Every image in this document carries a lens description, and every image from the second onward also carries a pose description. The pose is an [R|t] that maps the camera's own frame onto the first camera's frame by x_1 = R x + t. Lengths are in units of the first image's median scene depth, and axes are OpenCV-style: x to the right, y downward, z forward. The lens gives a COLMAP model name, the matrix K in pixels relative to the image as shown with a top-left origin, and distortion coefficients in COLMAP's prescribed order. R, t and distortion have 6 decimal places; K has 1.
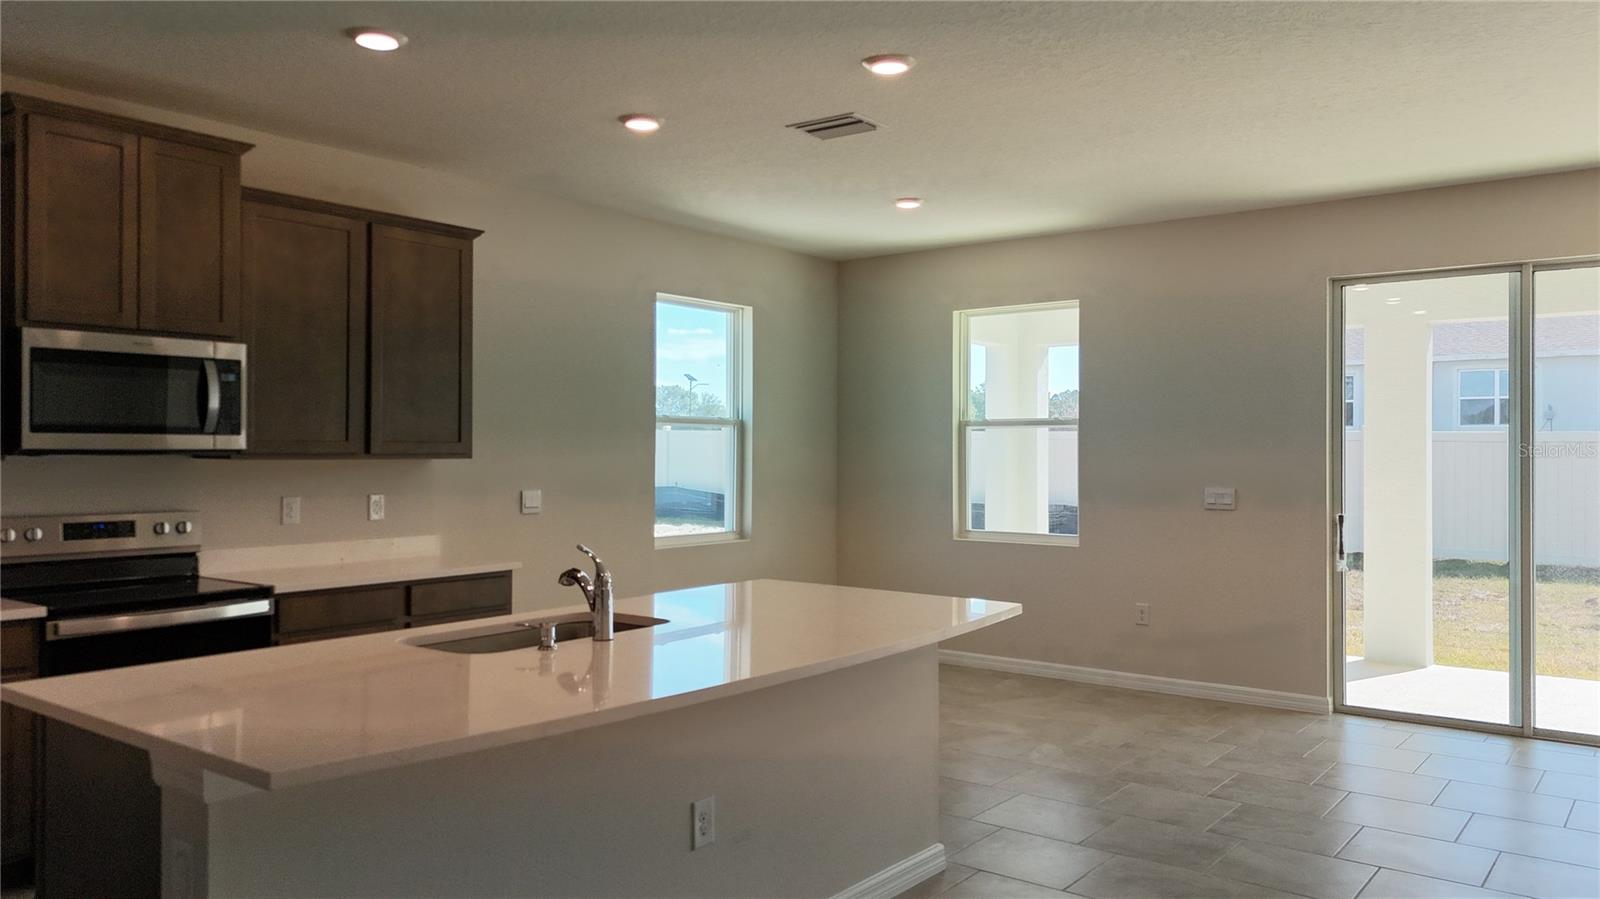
lens RADIAL K [[1156.2, 0, 813.9], [0, 1156.2, 446.1], [0, 0, 1]] dist [0.079158, -0.079184]
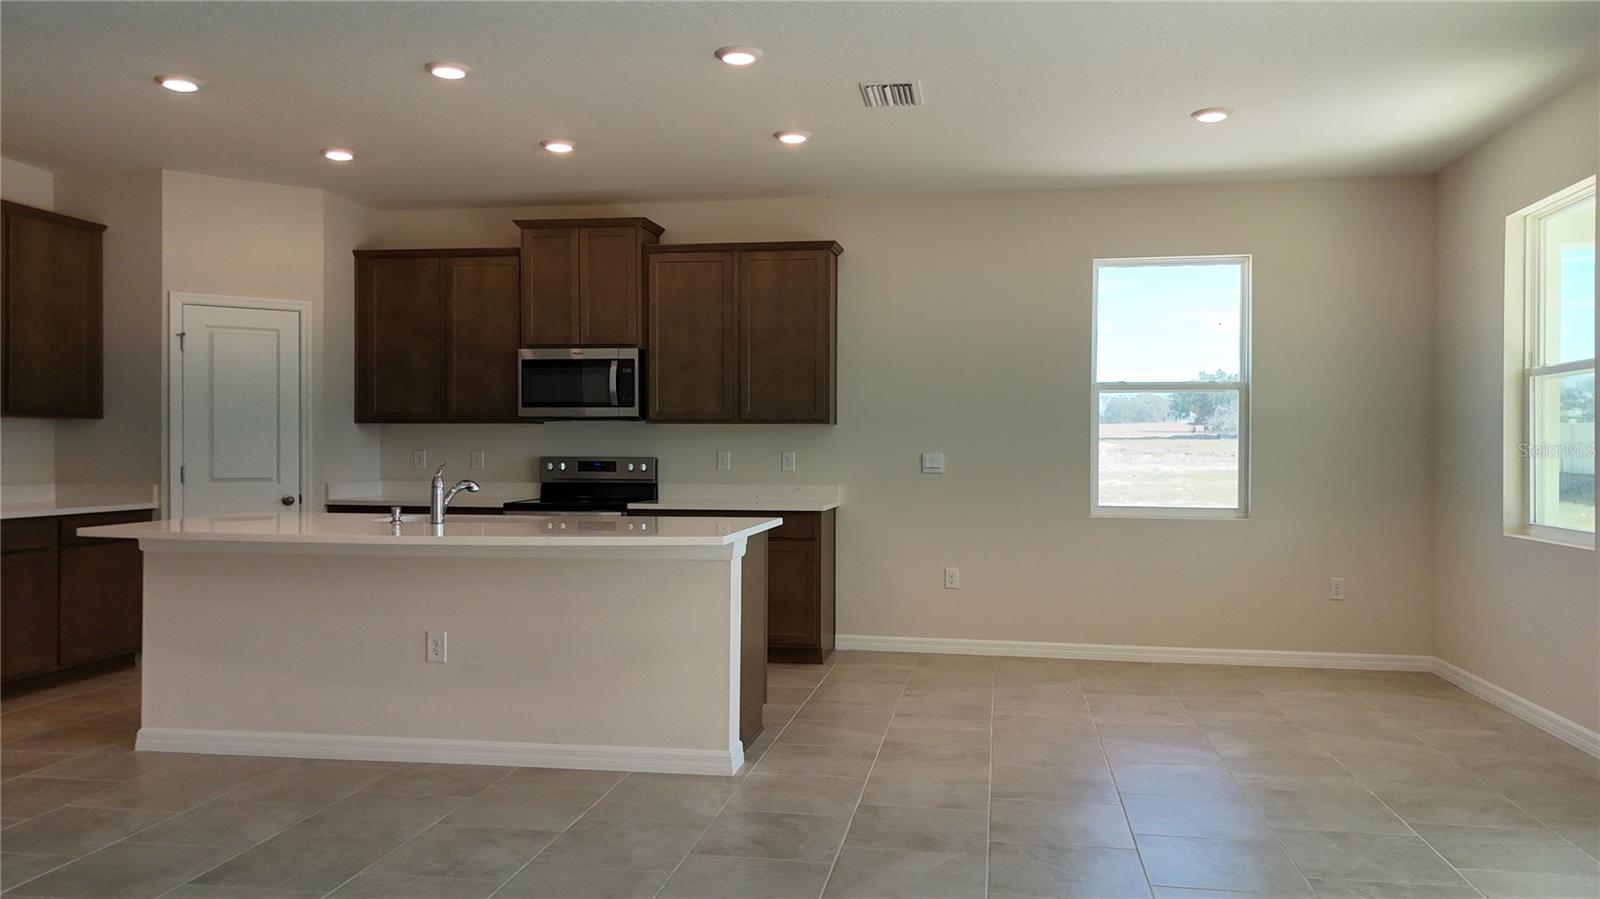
lens RADIAL K [[1156.2, 0, 788.4], [0, 1156.2, 449.2], [0, 0, 1]] dist [0.079158, -0.079184]
pose [[0.471855, 0.000688, -0.881676, 0.966122], [0.001607, 0.999997, 0.001641, 0.044419], [0.881675, -0.002191, 0.471852, 0.460355]]
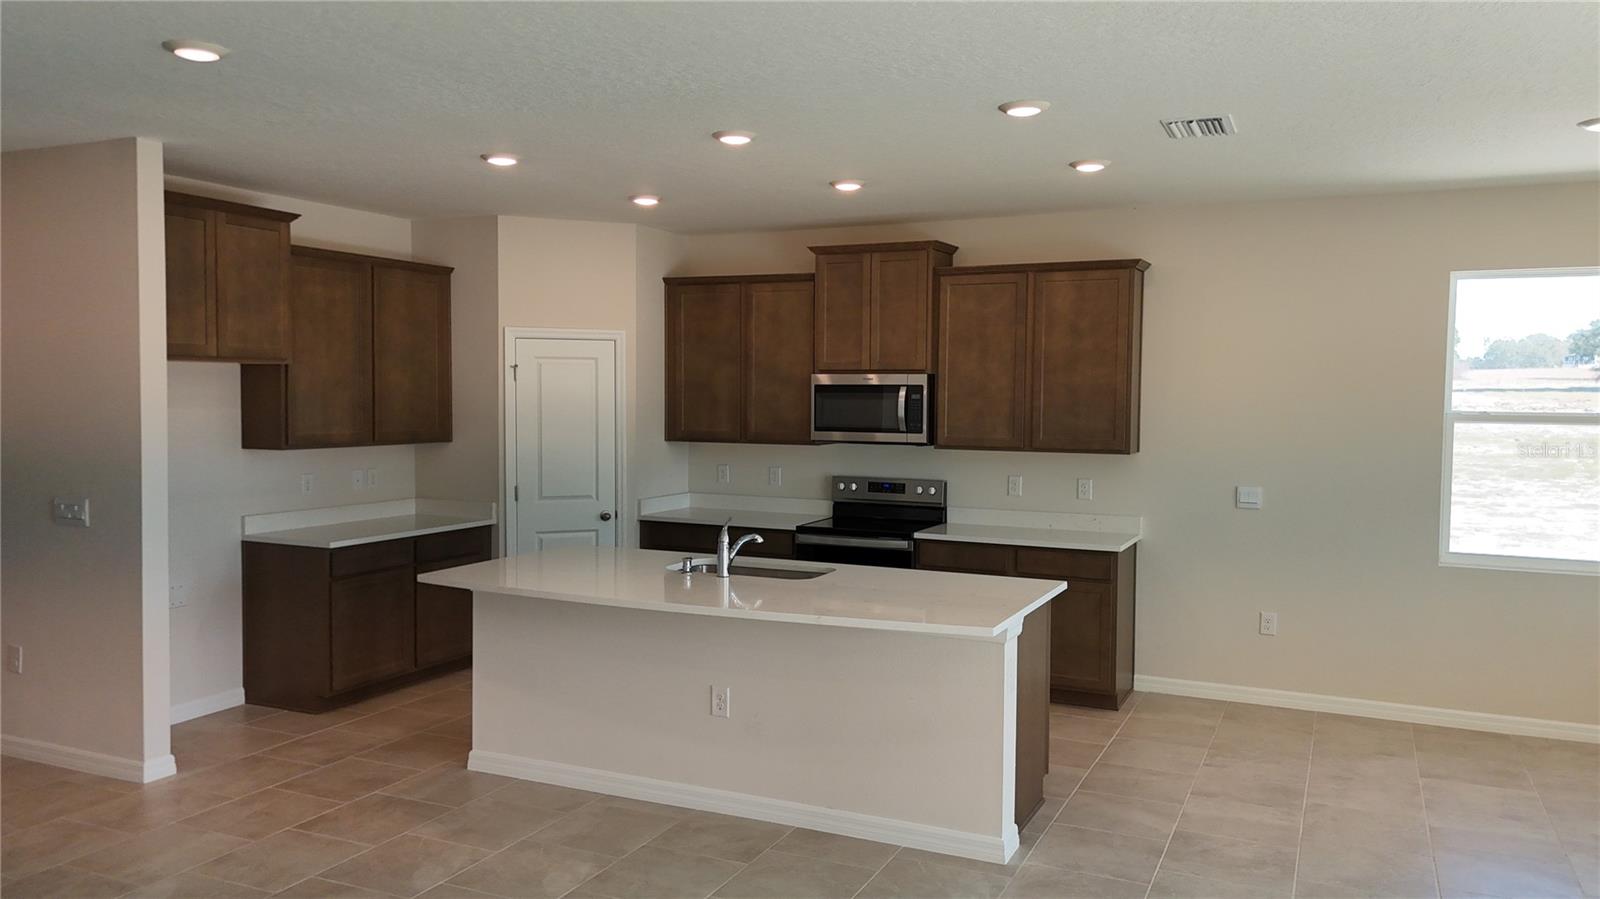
lens RADIAL K [[1156.2, 0, 799.9], [0, 1156.2, 449.0], [0, 0, 1]] dist [0.079158, -0.079184]
pose [[0.229220, 0.044218, -0.972370, 0.955826], [-0.003305, 0.998997, 0.044650, -0.056833], [0.973369, -0.007021, 0.229136, 0.499291]]
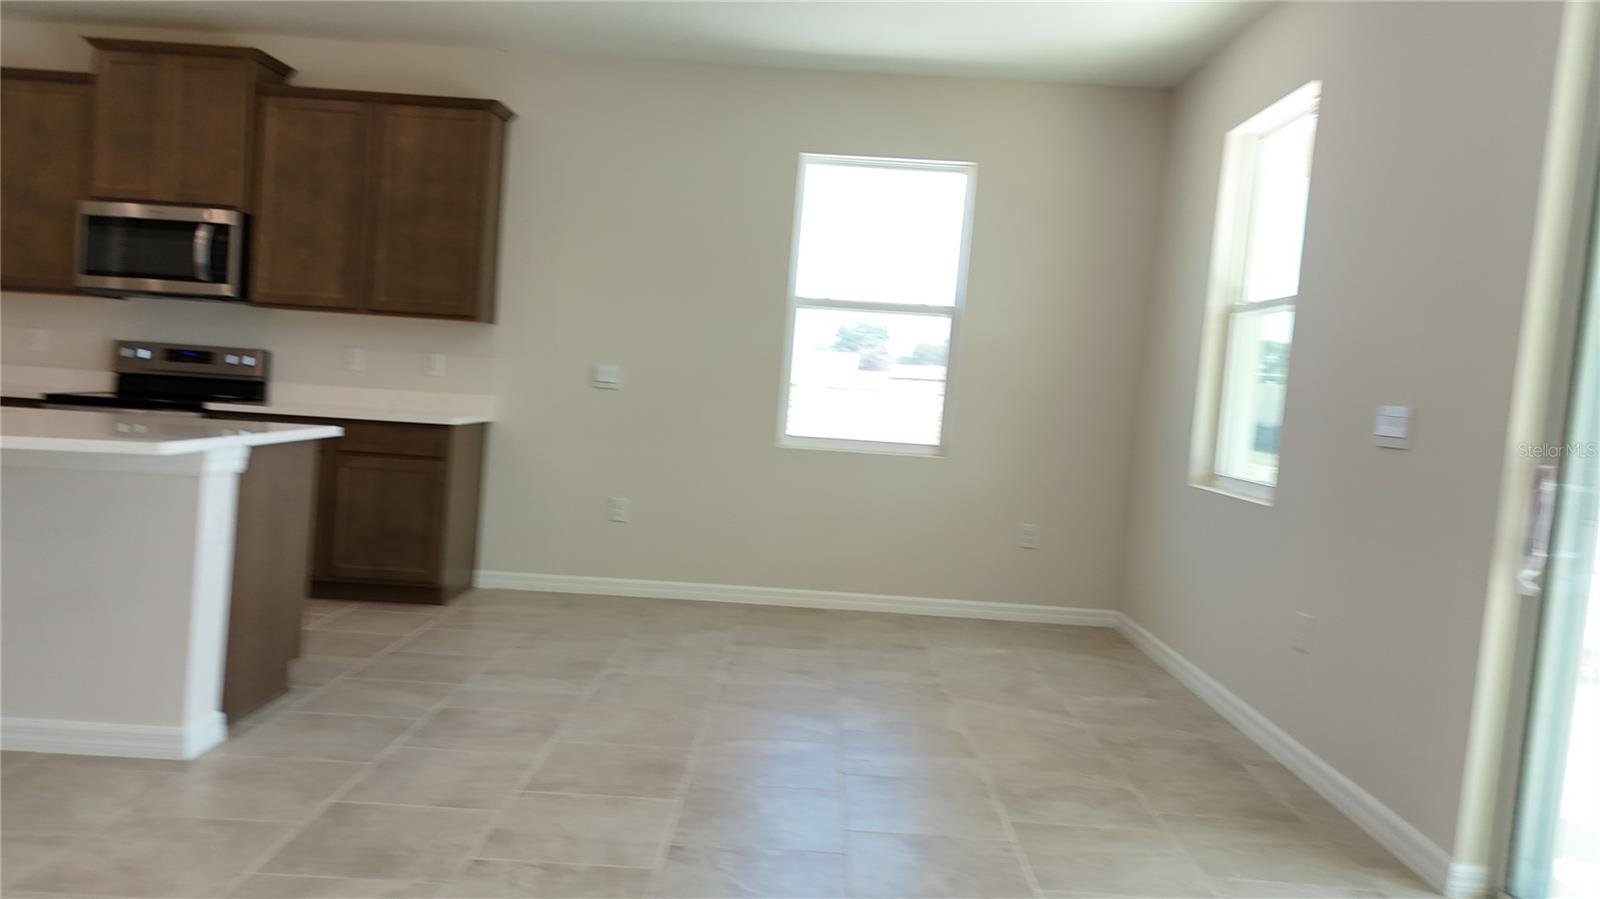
lens RADIAL K [[1156.2, 0, 779.5], [0, 1156.2, 460.2], [0, 0, 1]] dist [0.079158, -0.079184]
pose [[0.596186, 0.089185, -0.797877, 0.886782], [-0.055880, 0.996010, 0.069578, 0.057880], [0.800899, 0.003103, 0.598791, 0.725181]]
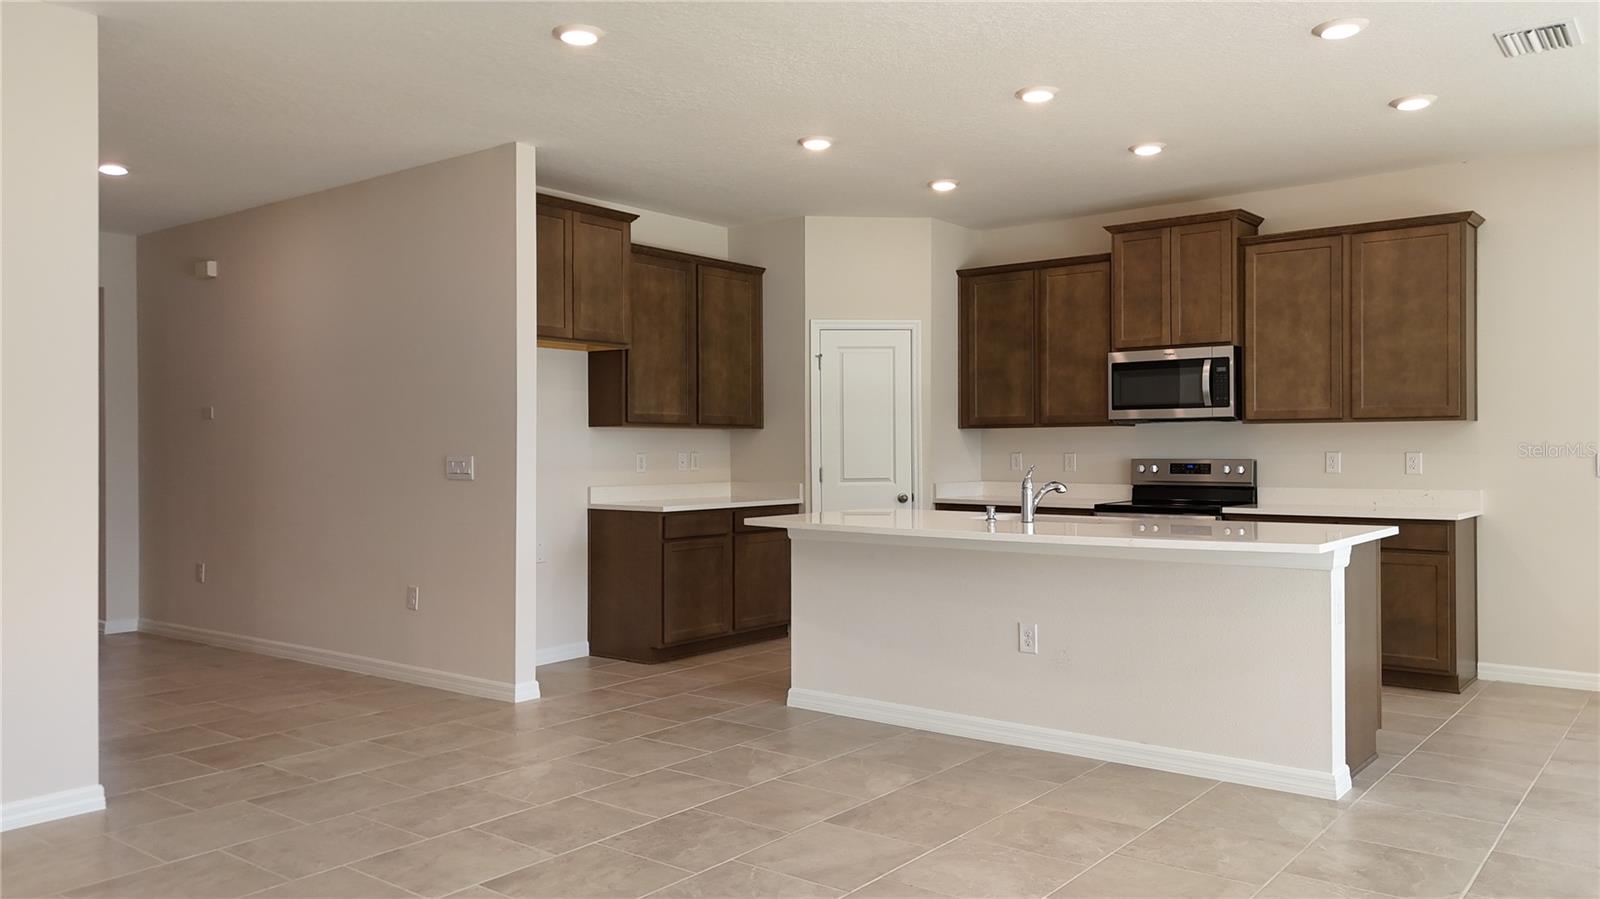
lens RADIAL K [[1156.2, 0, 812.7], [0, 1156.2, 447.3], [0, 0, 1]] dist [0.079158, -0.079184]
pose [[0.003529, -0.003788, -0.999987, 1.002763], [0.009008, 0.999952, -0.003756, 0.042923], [0.999953, -0.008994, 0.003563, 0.467047]]
